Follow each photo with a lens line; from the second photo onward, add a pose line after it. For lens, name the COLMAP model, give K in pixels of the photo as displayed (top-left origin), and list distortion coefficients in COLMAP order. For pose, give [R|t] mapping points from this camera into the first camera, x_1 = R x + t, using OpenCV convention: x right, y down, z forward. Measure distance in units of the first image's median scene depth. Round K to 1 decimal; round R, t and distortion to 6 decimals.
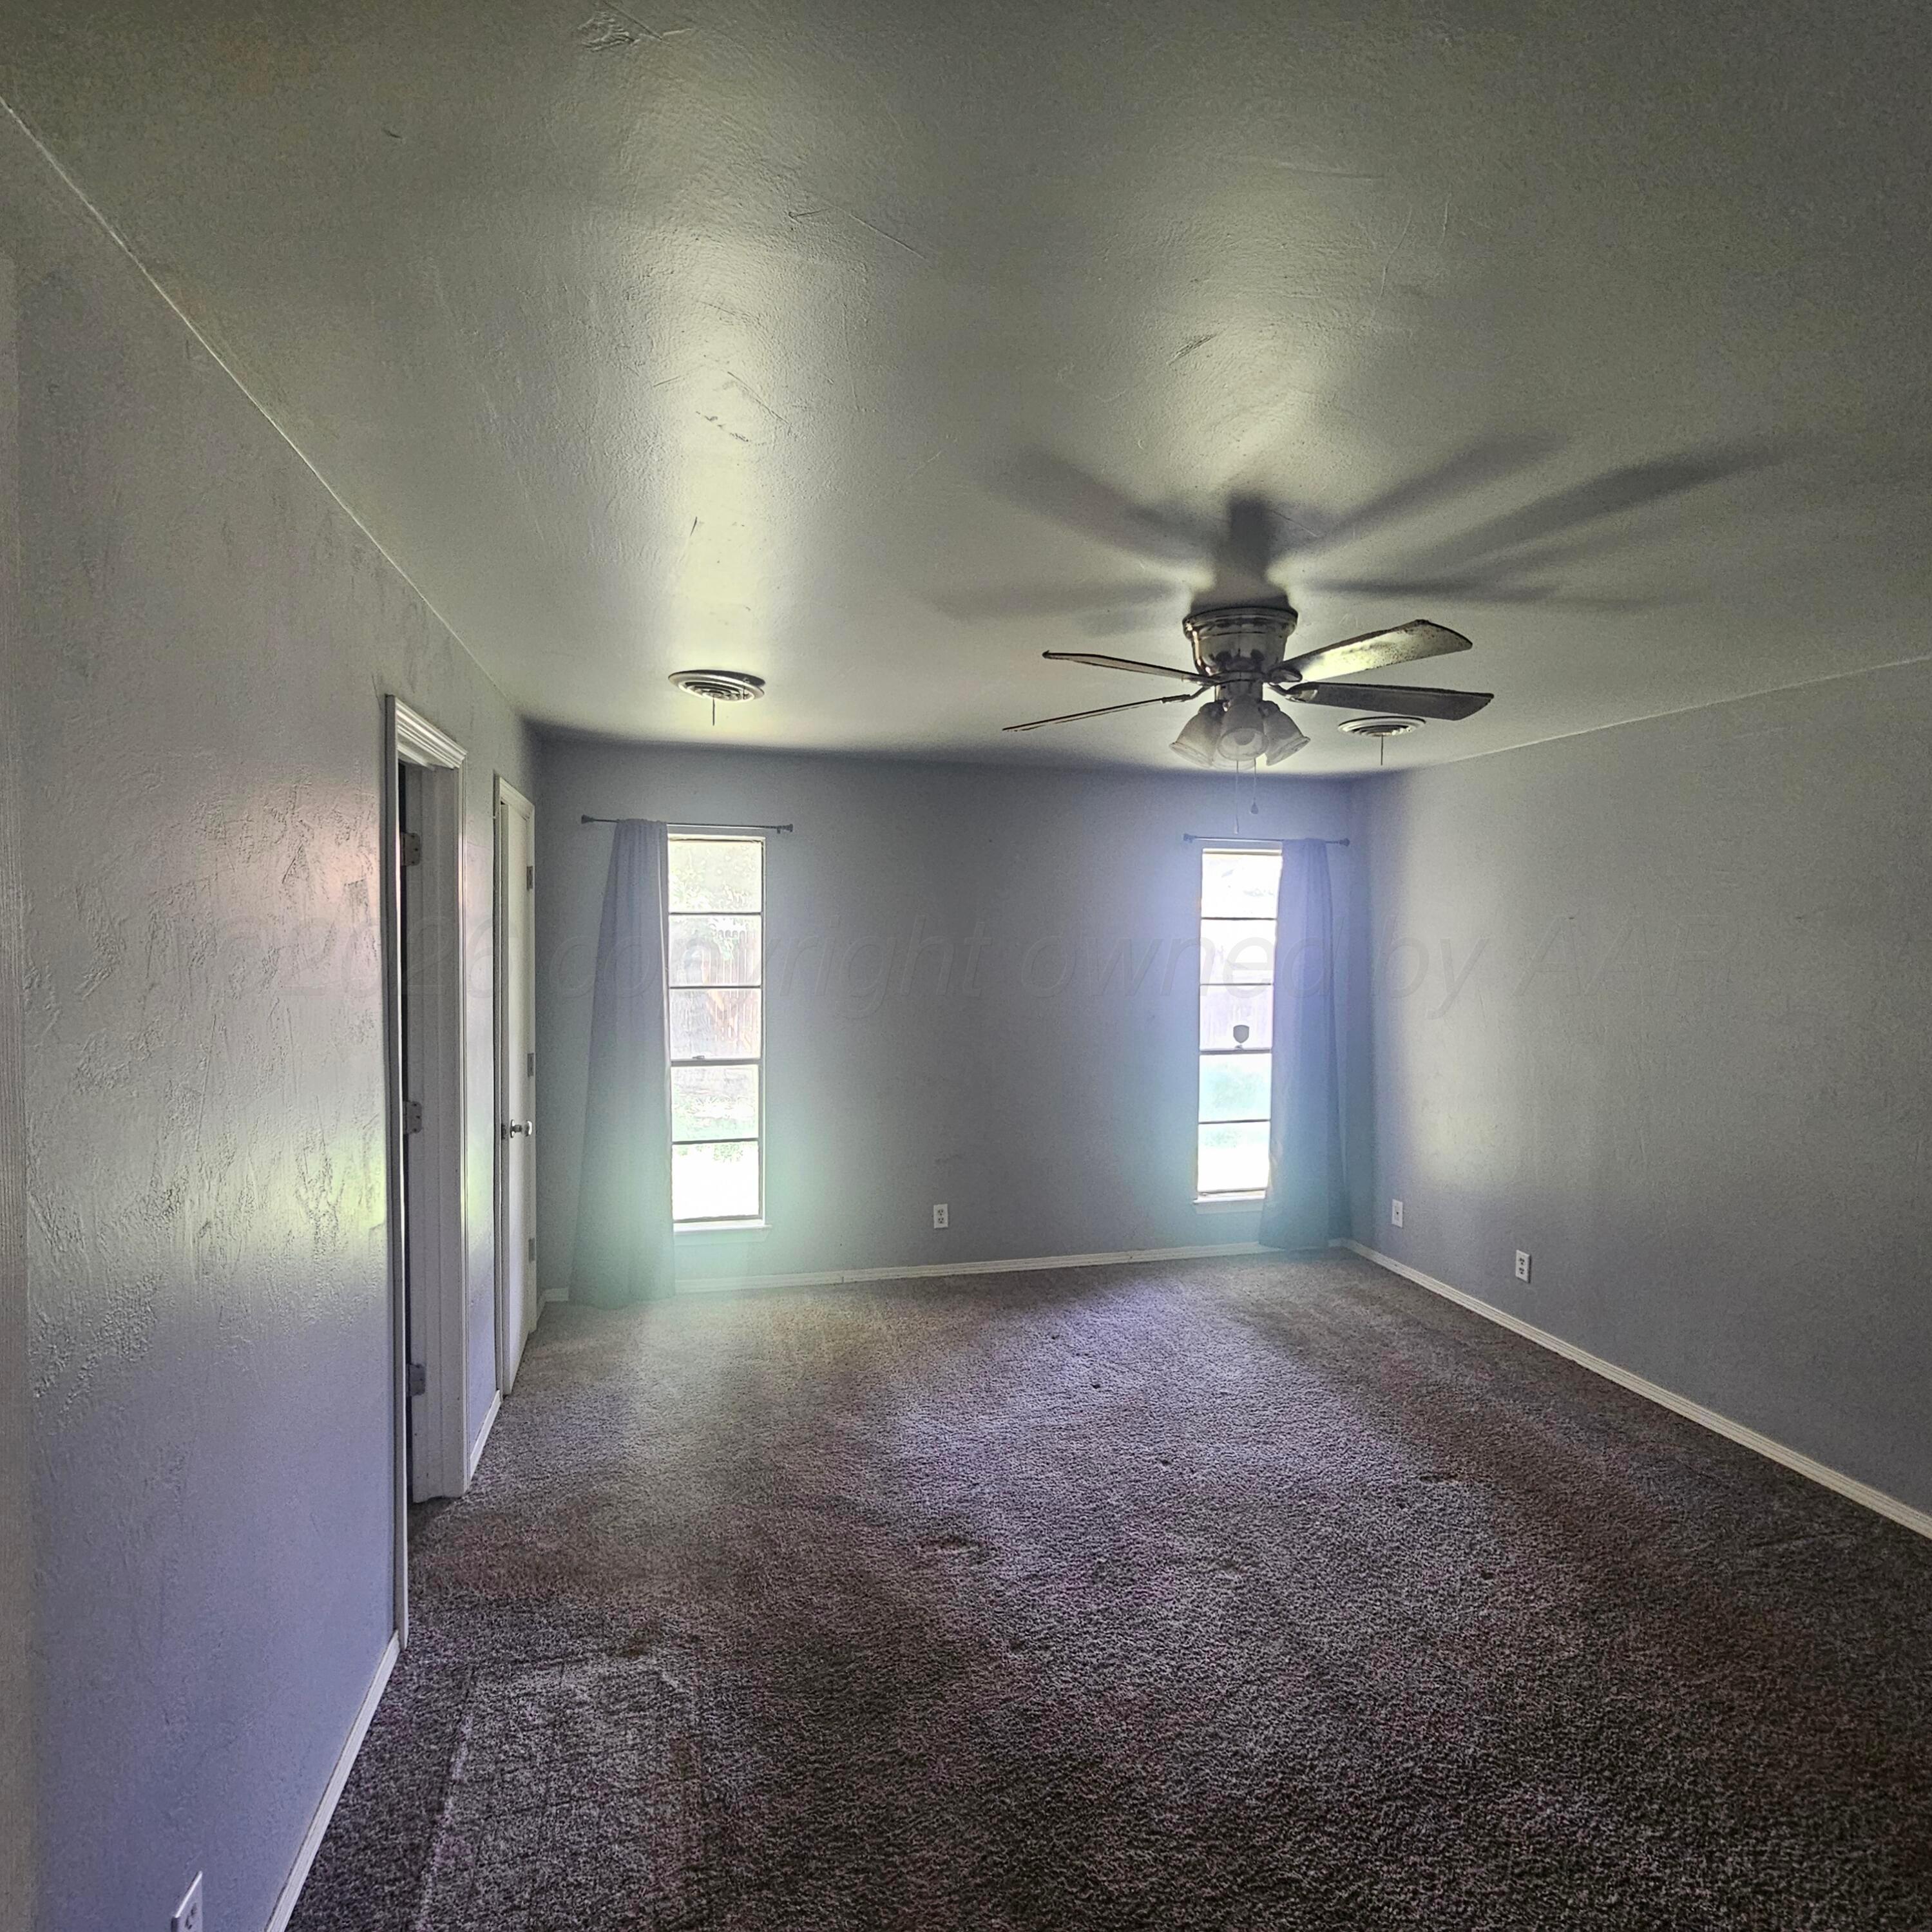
lens RADIAL K [[1047.1, 0, 969.0], [0, 1047.1, 959.4], [0, 0, 1]] dist [-0.003416, 0.000672]
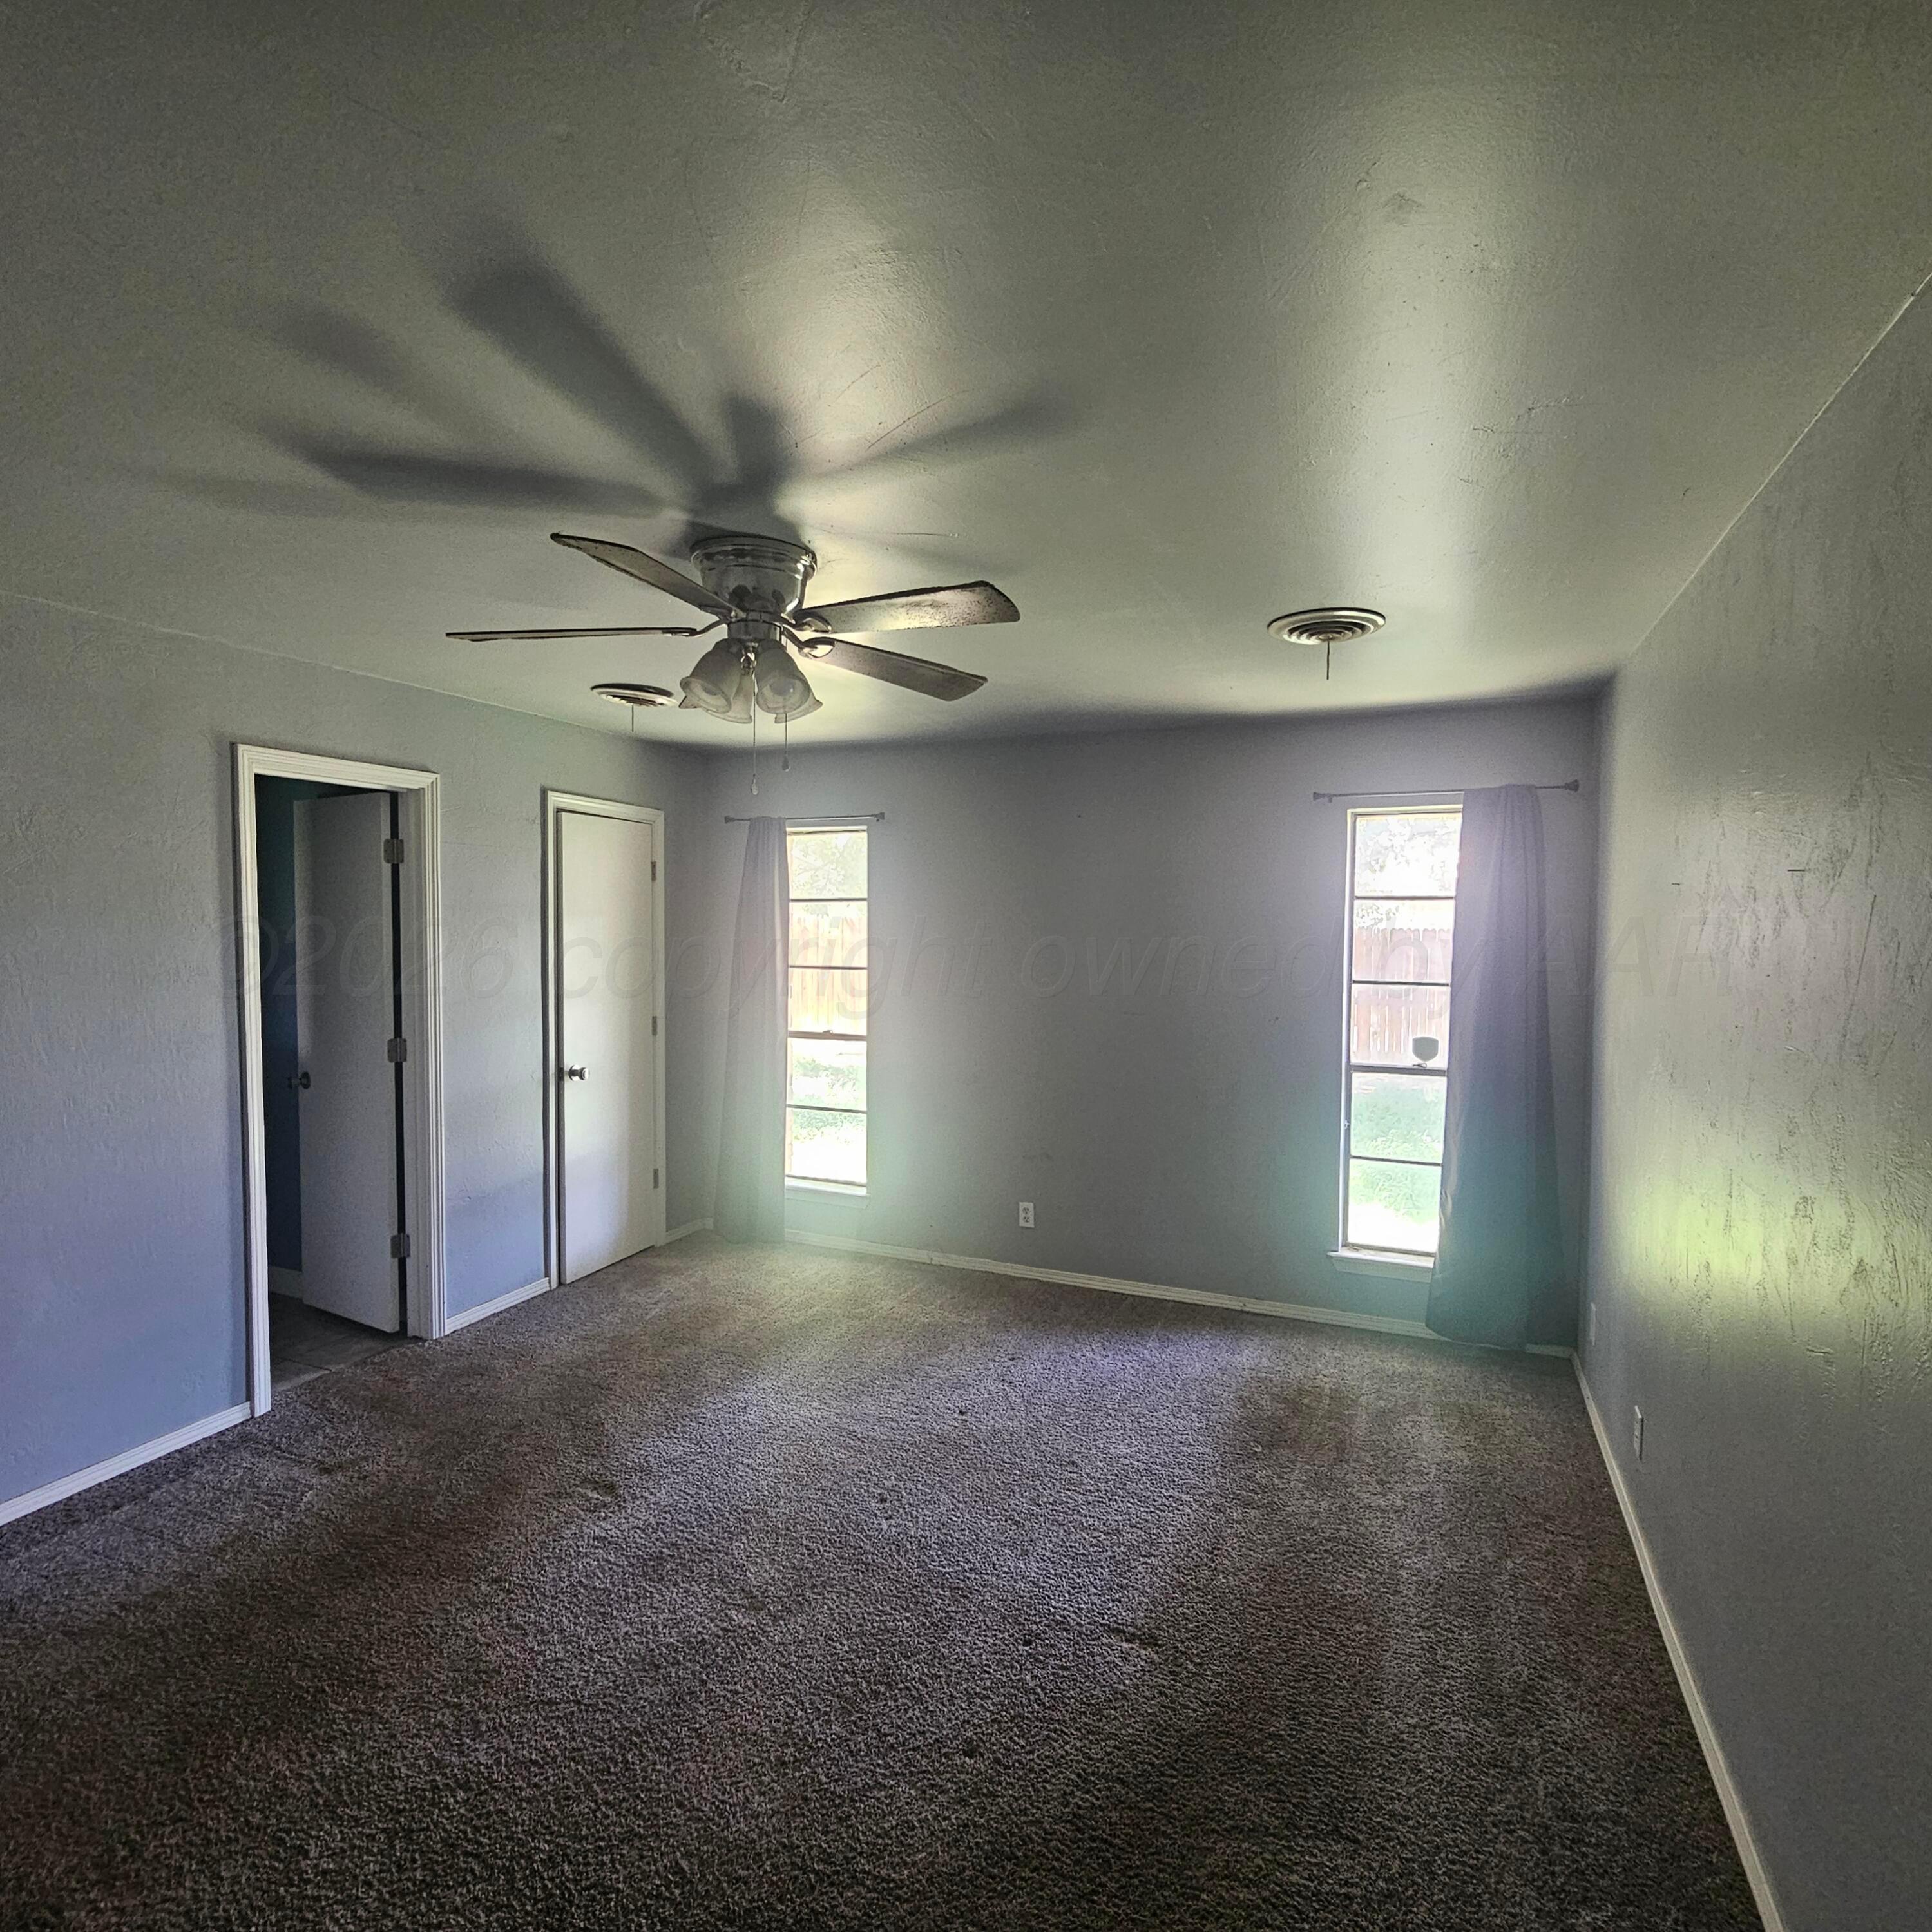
lens RADIAL K [[1047.1, 0, 971.8], [0, 1047.1, 966.1], [0, 0, 1]] dist [-0.003416, 0.000672]
pose [[0.798264, 0.023788, -0.601837, 0.523560], [-0.016405, 0.999708, 0.017755, 0.003324], [0.602084, -0.004300, 0.798421, 0.222160]]
